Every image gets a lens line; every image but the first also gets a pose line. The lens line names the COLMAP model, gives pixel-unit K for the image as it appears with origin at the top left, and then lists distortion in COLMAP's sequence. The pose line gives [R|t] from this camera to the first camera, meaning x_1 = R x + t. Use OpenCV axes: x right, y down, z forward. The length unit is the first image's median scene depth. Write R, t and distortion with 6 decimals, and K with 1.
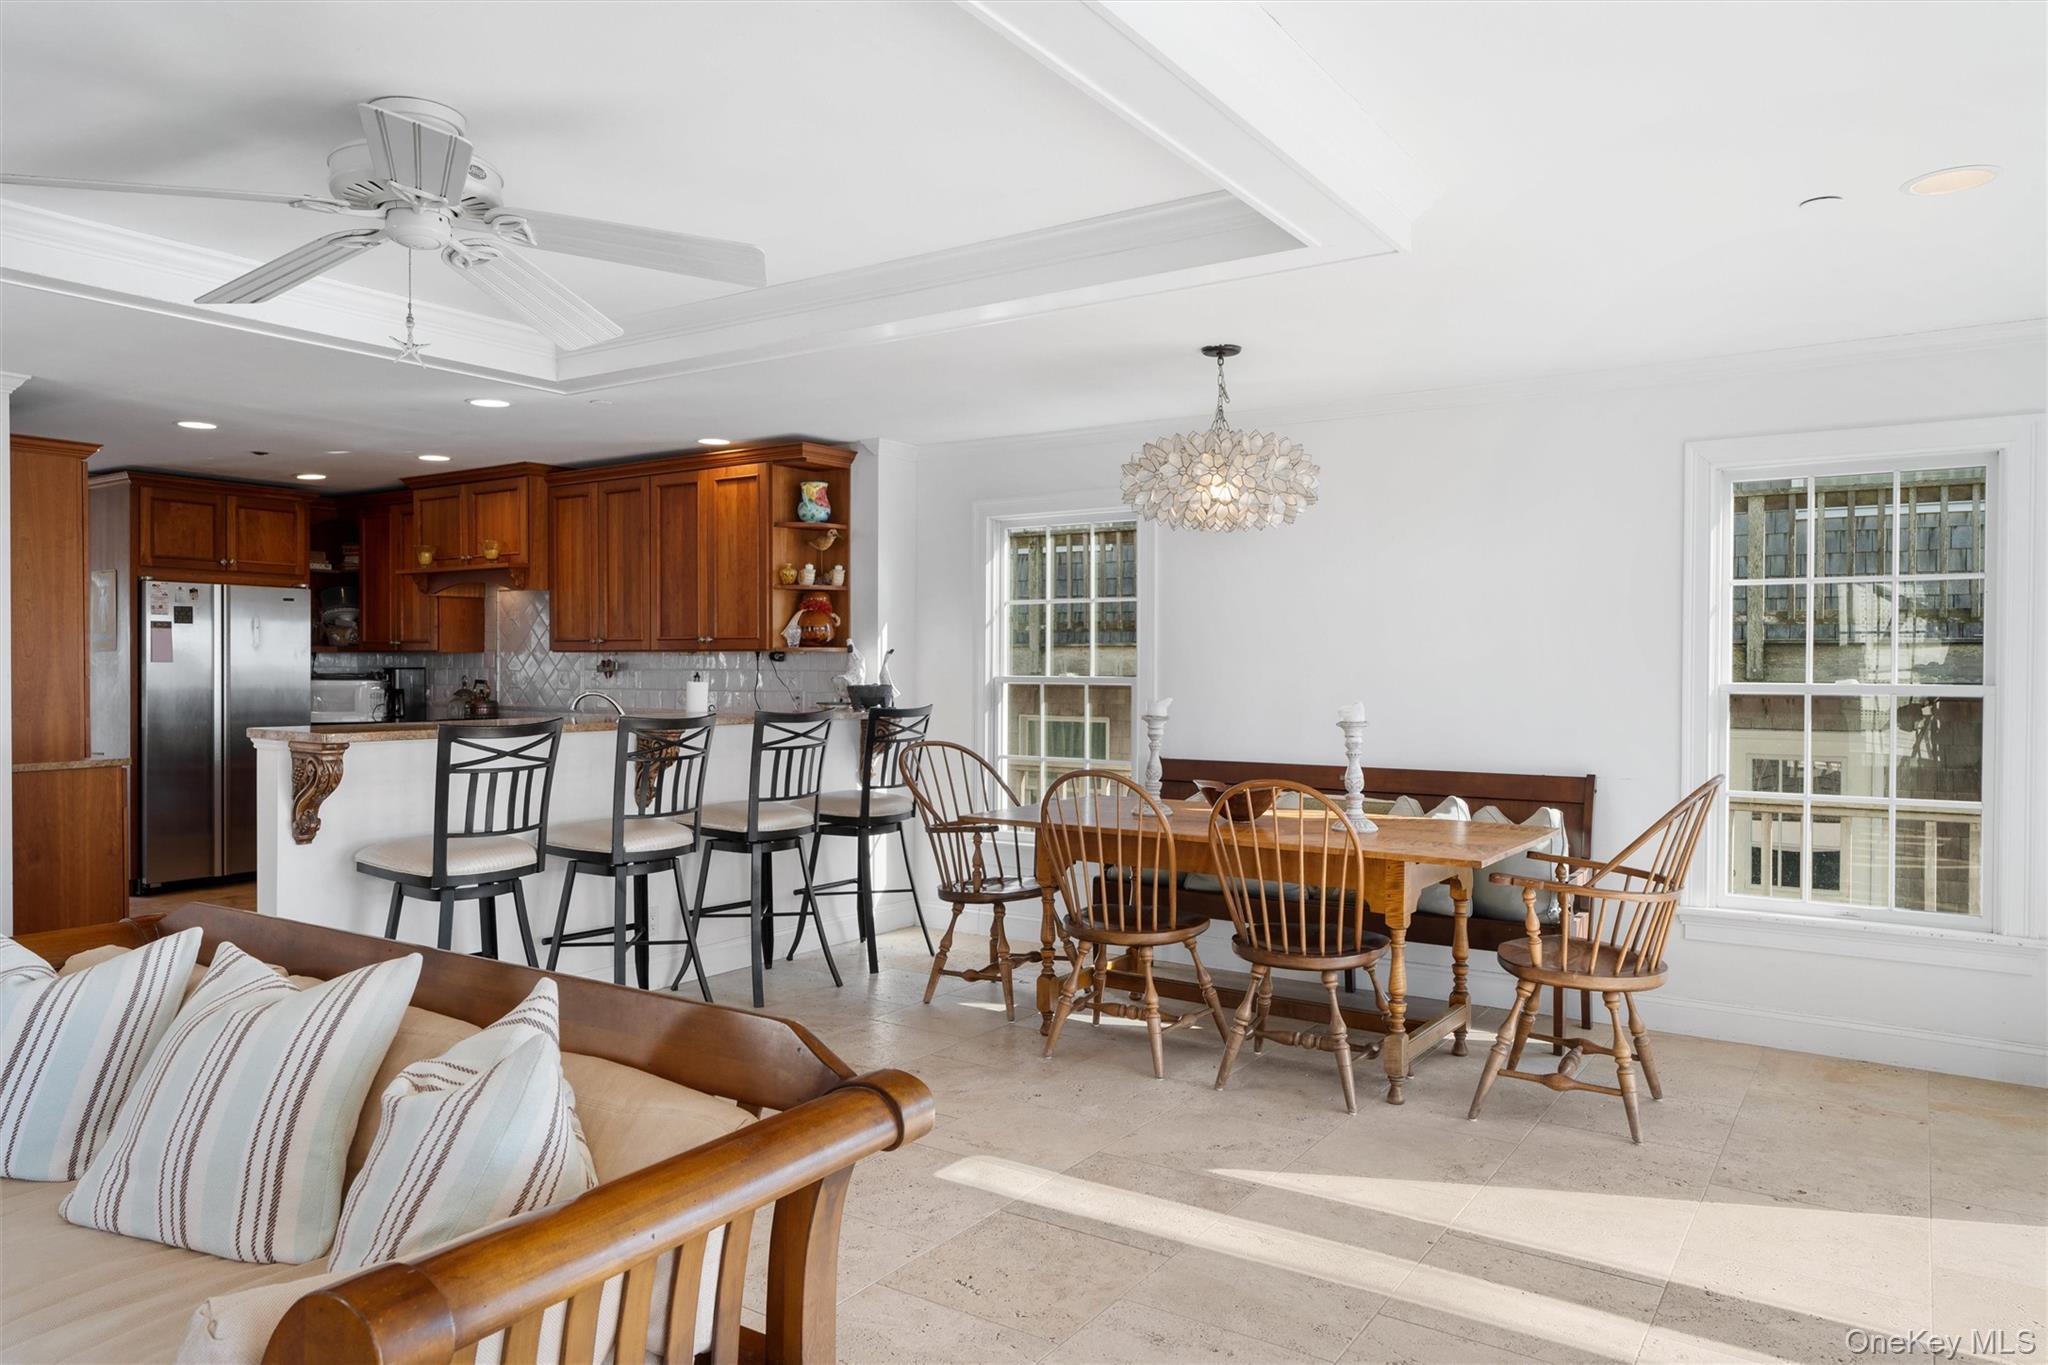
lens RADIAL K [[1321.1, 0, 1024.0], [0, 1321.1, 682.5], [0, 0, 1]] dist [-0.004741, -0.003296]
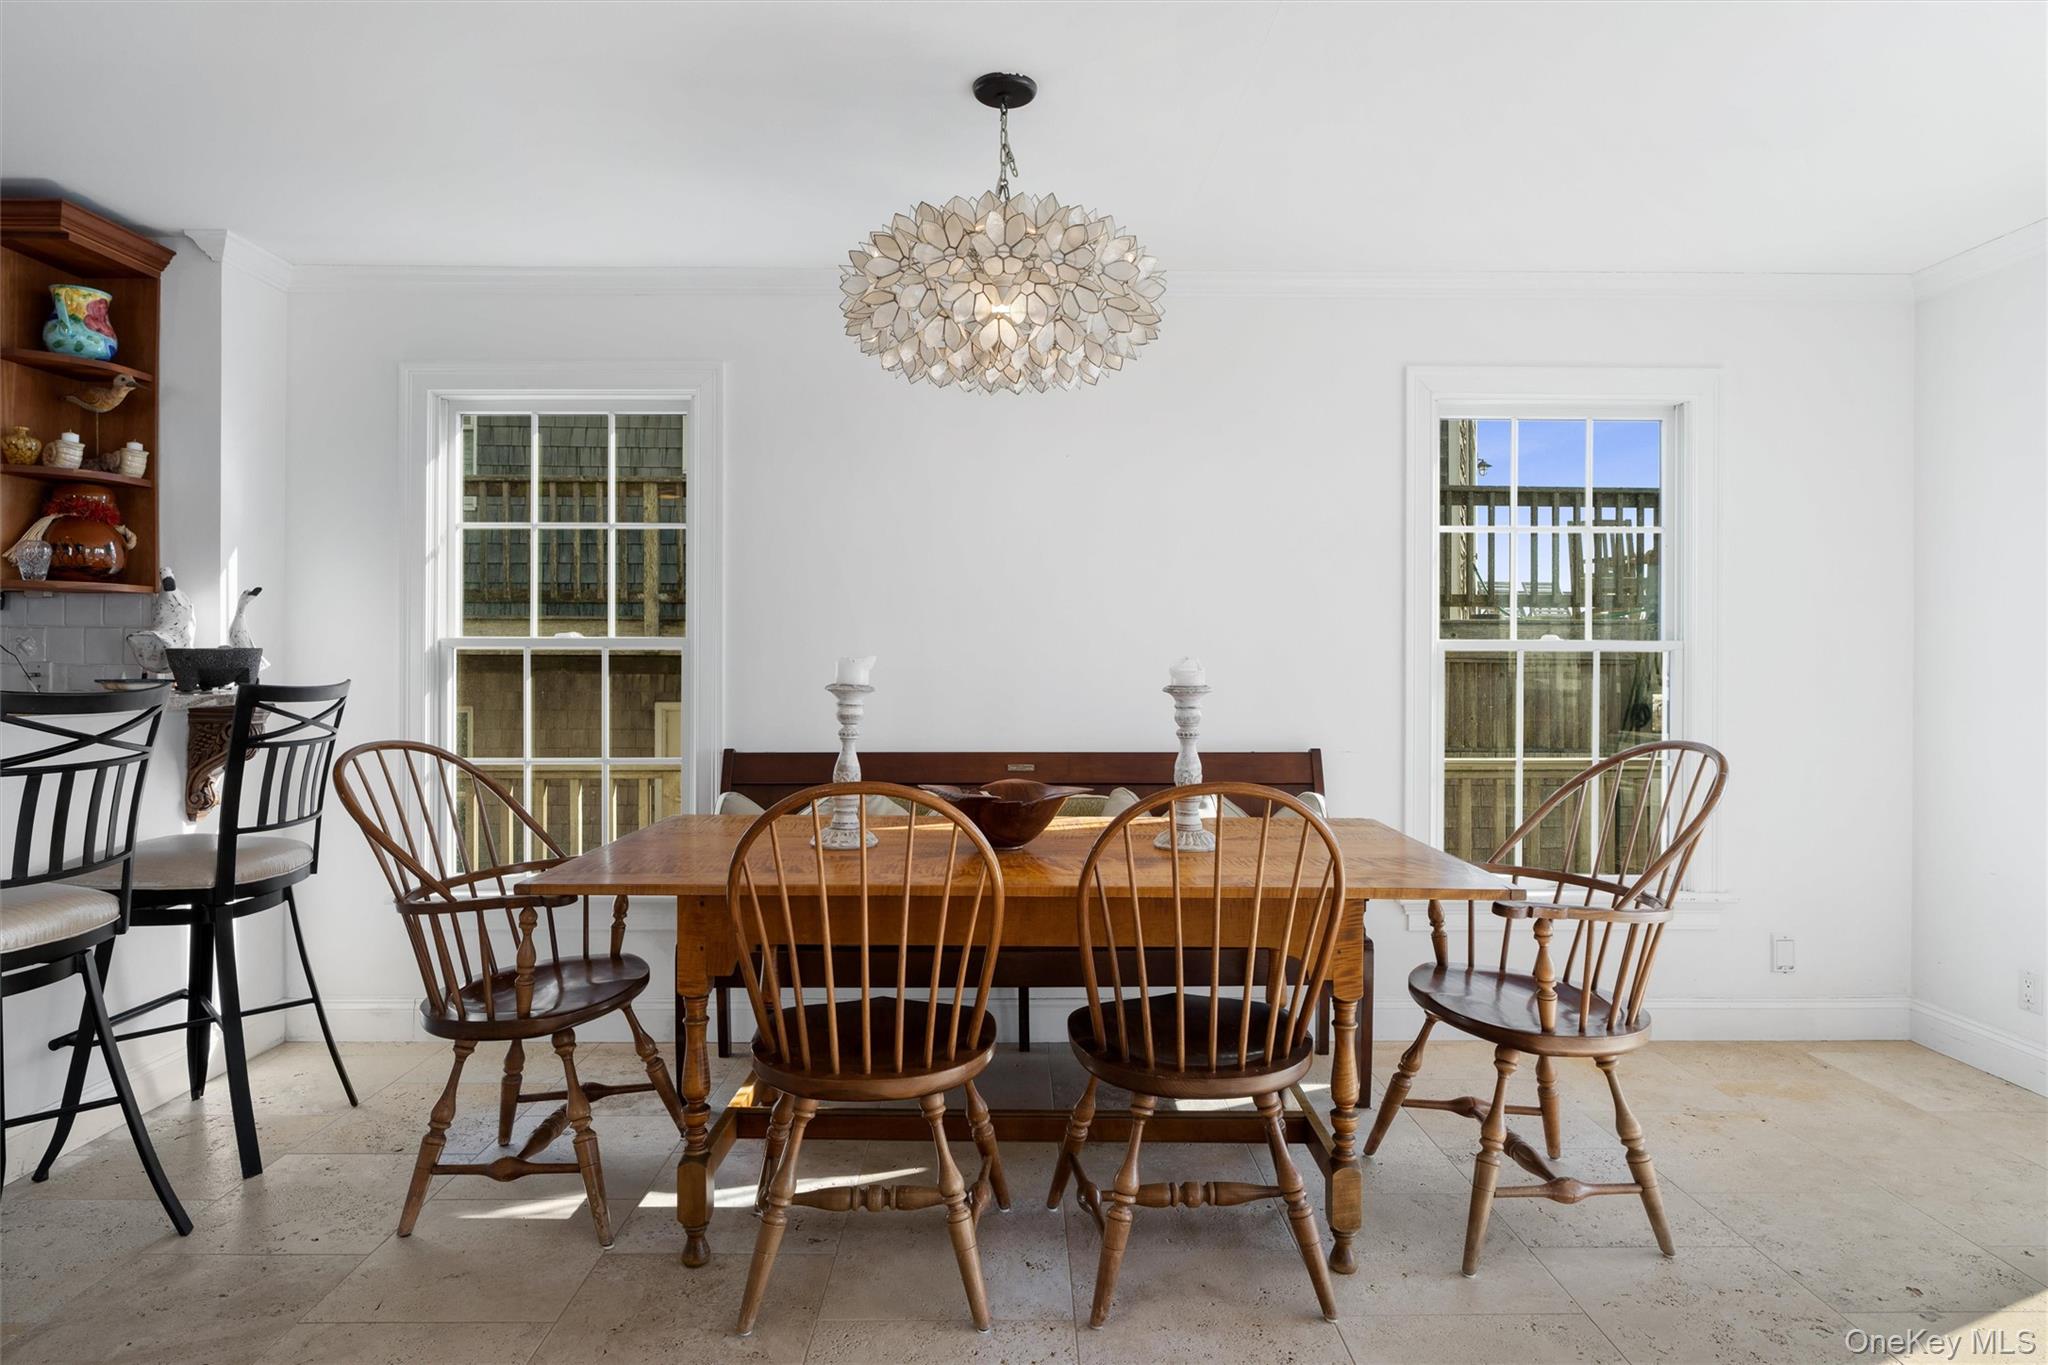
lens RADIAL K [[1127.7, 0, 1026.6], [0, 1127.7, 664.0], [0, 0, 1]] dist [-0.005287, -0.001276]
pose [[0.826681, -0.002572, 0.562664, -0.095128], [0.008797, 0.999926, -0.008354, 0.015177], [-0.562601, 0.011856, 0.826643, 0.381675]]
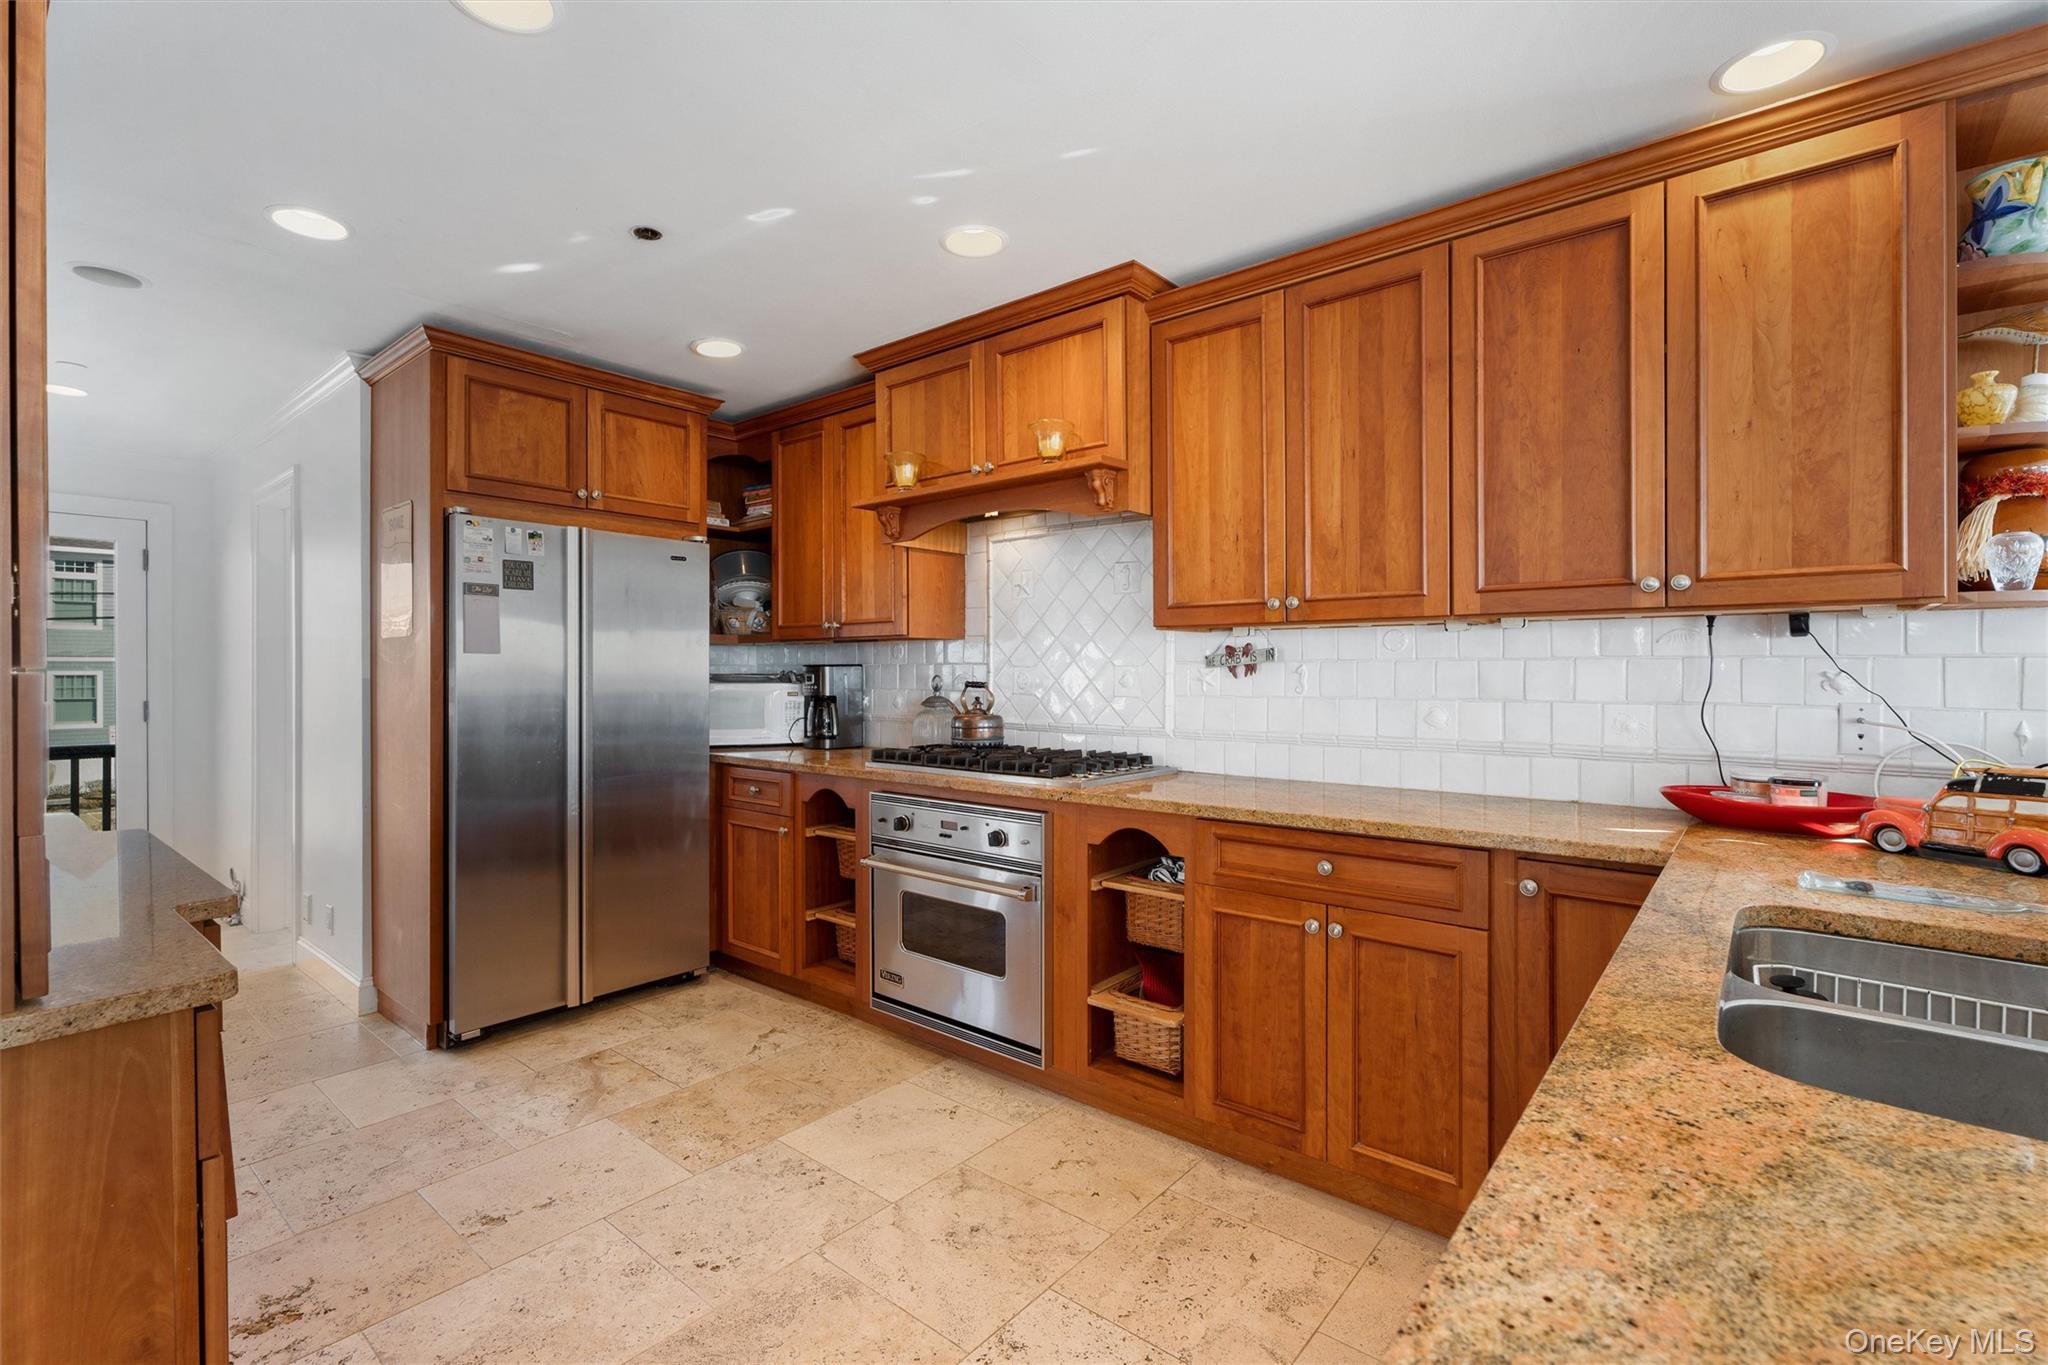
lens RADIAL K [[913.8, 0, 1024.0], [0, 913.8, 682.5], [0, 0, 1]] dist [0.000919, 0.000076]
pose [[0.994814, -0.002827, -0.101674, -0.419438], [0.002444, 0.999989, -0.003887, -0.000017], [0.101684, 0.003618, 0.994810, 0.697145]]
